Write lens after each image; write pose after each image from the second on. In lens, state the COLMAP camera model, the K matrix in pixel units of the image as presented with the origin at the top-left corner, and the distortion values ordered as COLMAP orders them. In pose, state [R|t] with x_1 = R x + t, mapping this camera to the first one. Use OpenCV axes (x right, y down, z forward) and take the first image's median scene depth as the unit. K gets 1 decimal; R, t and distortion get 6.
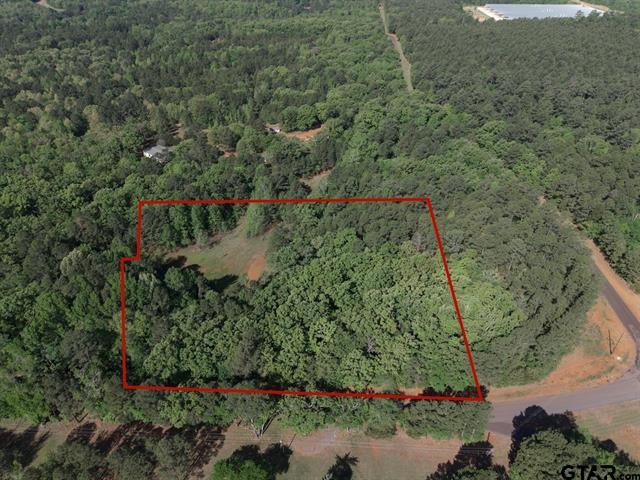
lens RADIAL K [[429.8, 0, 318.1], [0, 429.8, 240.0], [0, 0, 1]] dist [0.016667, -0.010713]
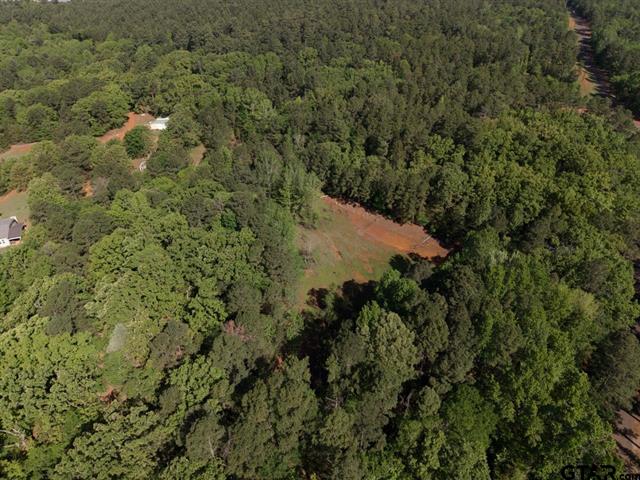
lens RADIAL K [[429.8, 0, 318.1], [0, 429.8, 240.0], [0, 0, 1]] dist [0.016667, -0.010713]
pose [[0.481782, -0.492738, 0.724635, -0.766270], [0.501087, 0.833306, 0.233479, -0.172699], [-0.718887, 0.250619, 0.648376, 0.613317]]
